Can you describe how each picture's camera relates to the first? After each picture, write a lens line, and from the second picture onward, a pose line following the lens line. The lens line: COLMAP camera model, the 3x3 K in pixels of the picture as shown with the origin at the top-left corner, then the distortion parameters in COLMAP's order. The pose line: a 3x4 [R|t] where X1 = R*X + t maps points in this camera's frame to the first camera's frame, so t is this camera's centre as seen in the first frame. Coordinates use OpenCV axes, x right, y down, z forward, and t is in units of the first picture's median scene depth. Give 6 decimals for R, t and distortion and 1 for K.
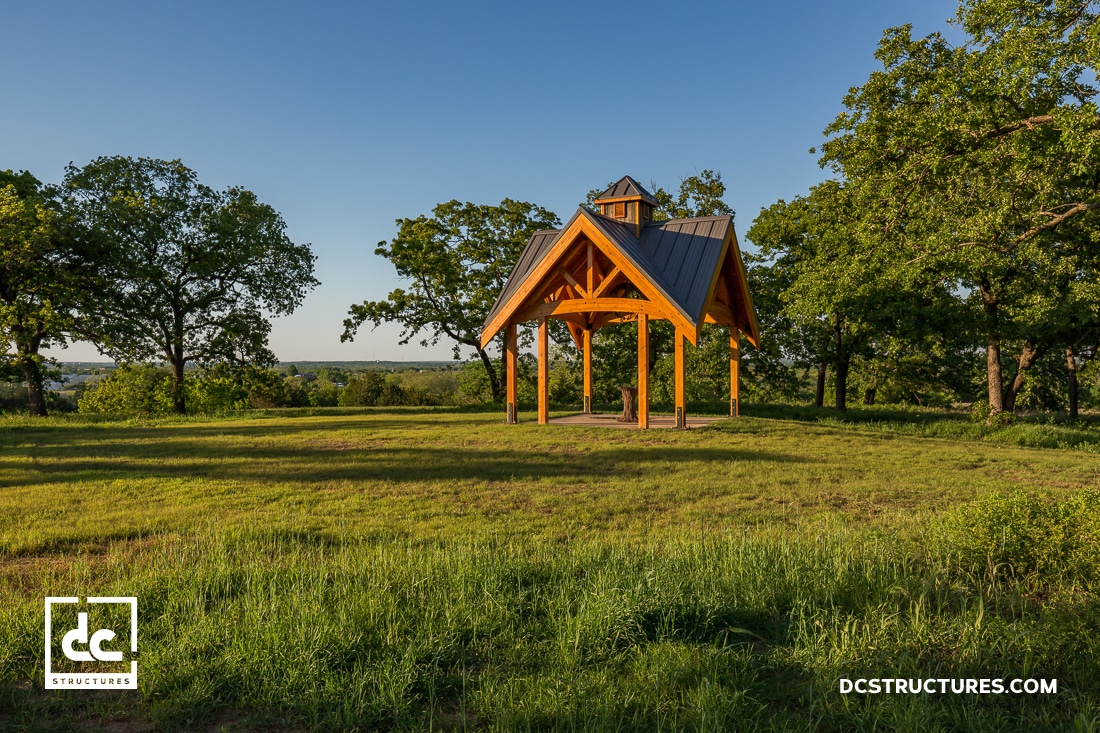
lens RADIAL K [[858.4, 0, 550.1], [0, 858.4, 360.9], [0, 0, 1]] dist [0.009120, 0.003233]
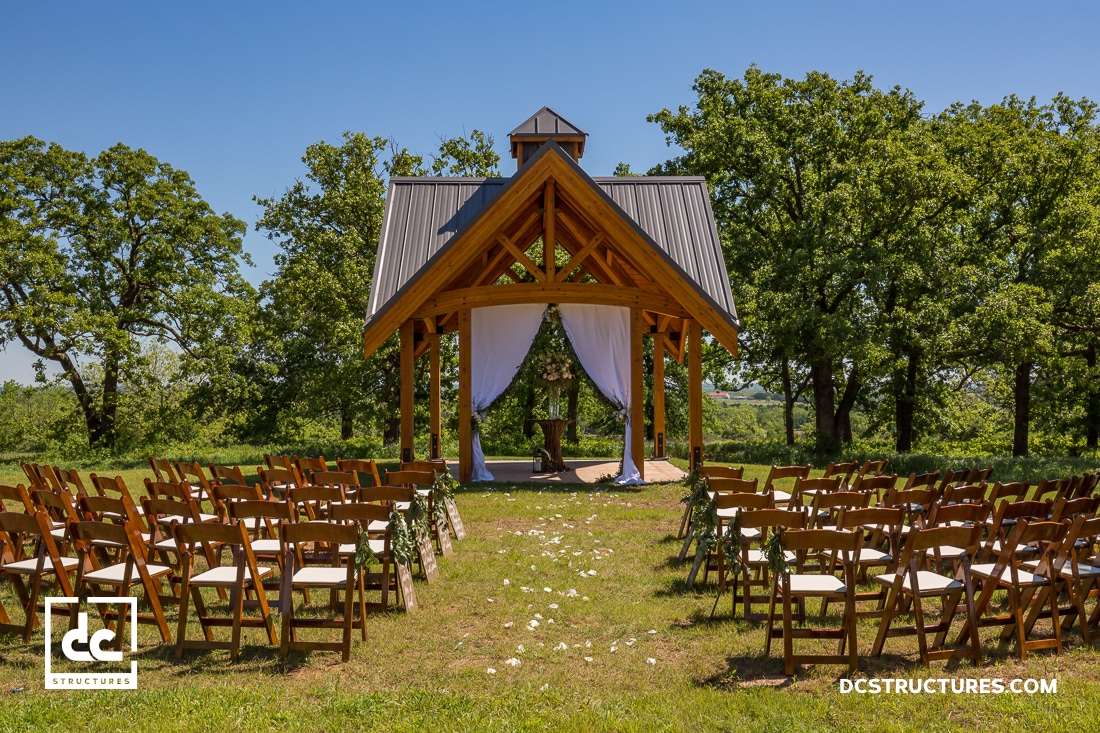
lens RADIAL K [[994.1, 0, 550.0], [0, 994.1, 366.5], [0, 0, 1]] dist [-0.001419, 0.001304]
pose [[0.871071, 0.007025, 0.491106, -0.162663], [0.002701, 0.999814, -0.019091, 0.002034], [-0.491149, 0.017956, 0.870891, 0.179932]]
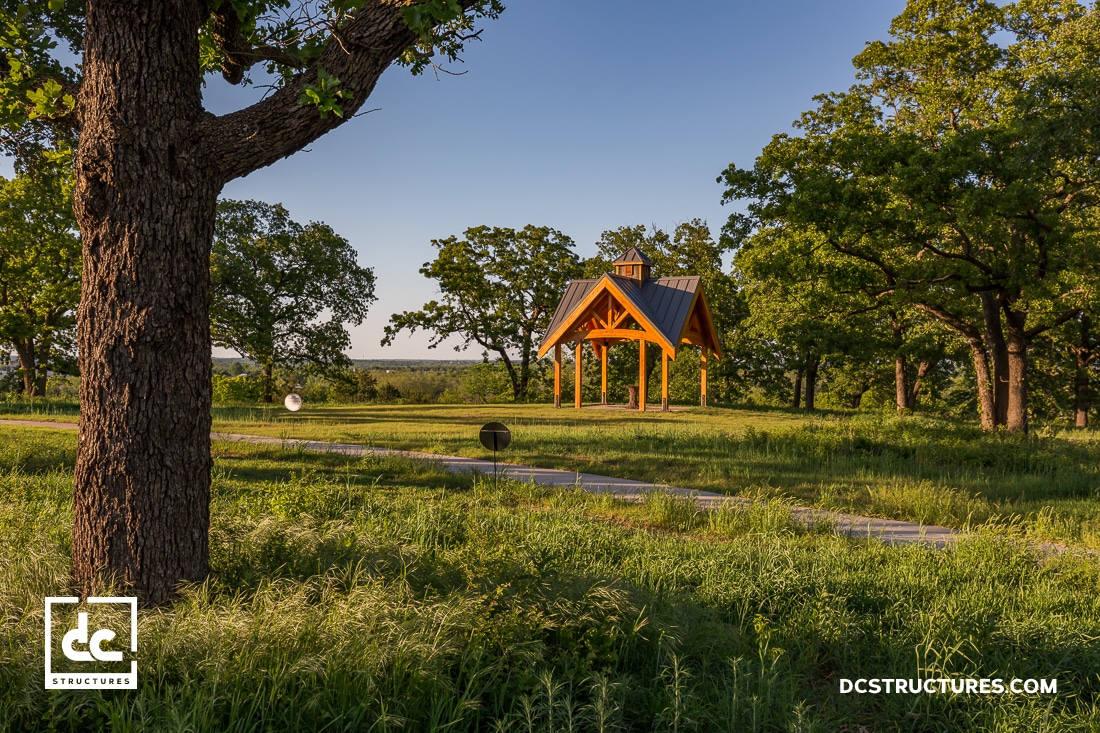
lens RADIAL K [[1018.0, 0, 555.1], [0, 1018.0, 361.4], [0, 0, 1]] dist [0.001546, -0.001291]
pose [[0.999758, 0.013136, 0.017661, -0.043991], [-0.013141, 0.999914, 0.000172, -0.006227], [-0.017657, -0.000404, 0.999844, -0.445241]]
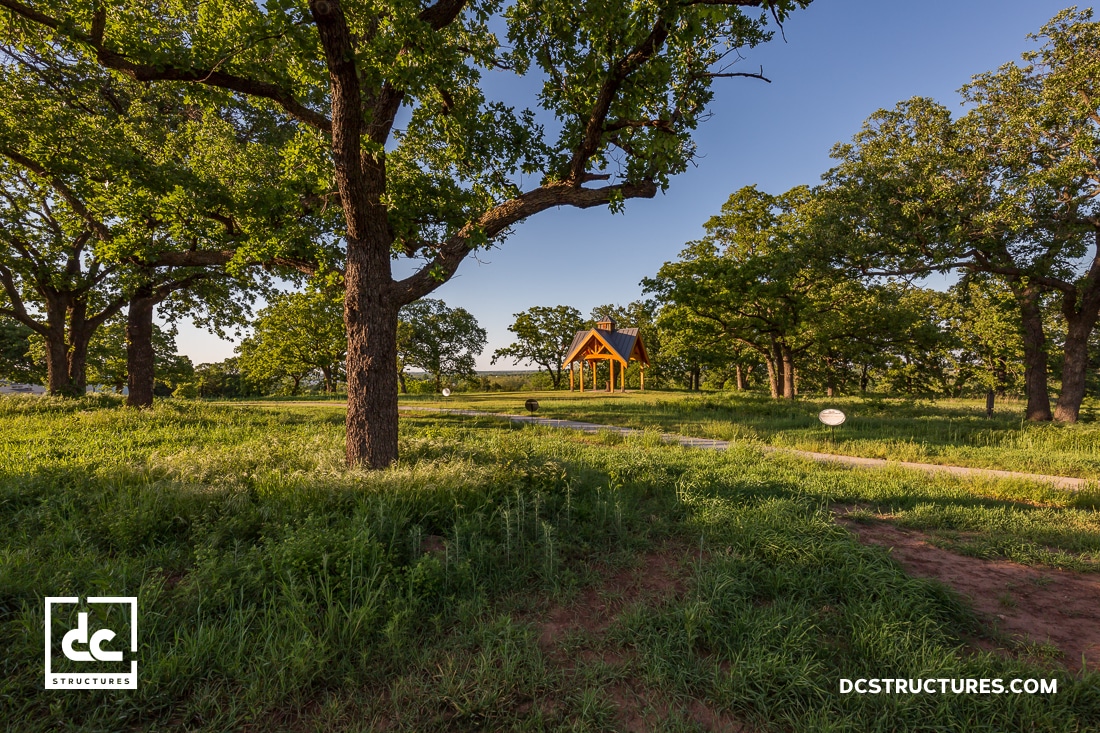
lens RADIAL K [[492.4, 0, 550.0], [0, 492.4, 366.5], [0, 0, 1]] dist [0.002412, 0.000110]
pose [[0.999253, -0.012285, -0.036653, -0.031666], [0.012037, 0.999903, -0.006975, -0.007038], [0.036735, 0.006528, 0.999304, -0.470142]]
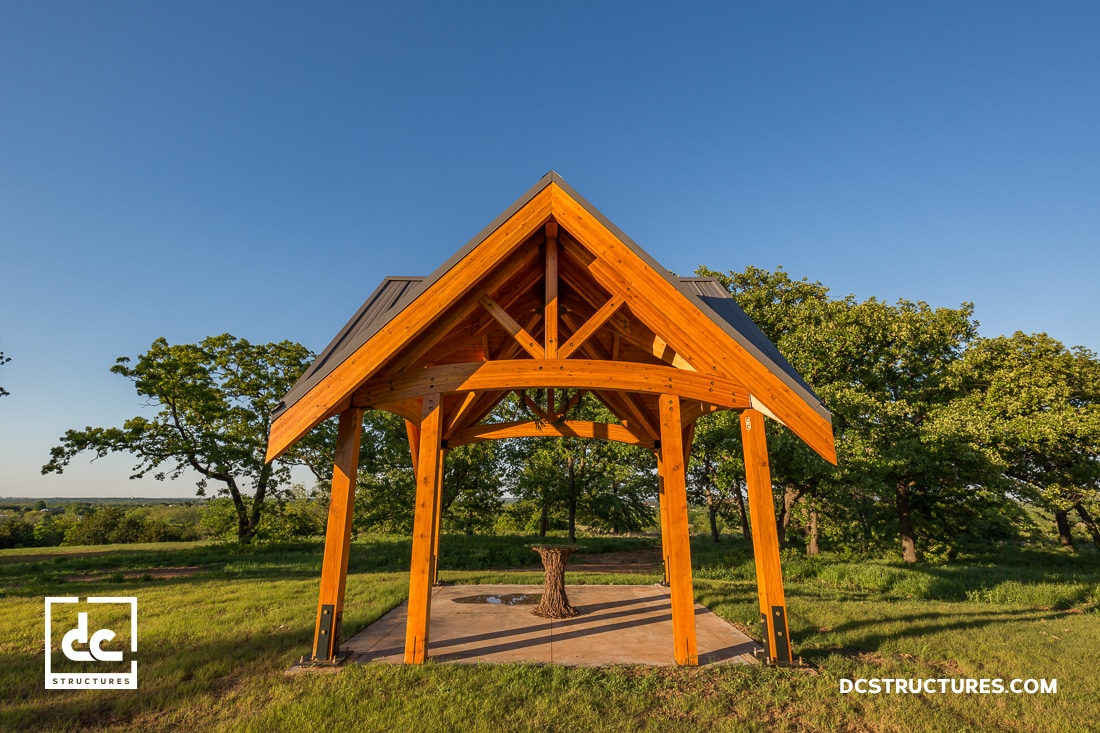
lens RADIAL K [[492.4, 0, 550.0], [0, 492.4, 366.5], [0, 0, 1]] dist [0.002412, 0.000110]
pose [[0.883403, 0.125830, 0.451404, -0.038728], [-0.004518, 0.965518, -0.260298, 0.000673], [-0.468592, 0.227909, 0.853510, 0.392760]]
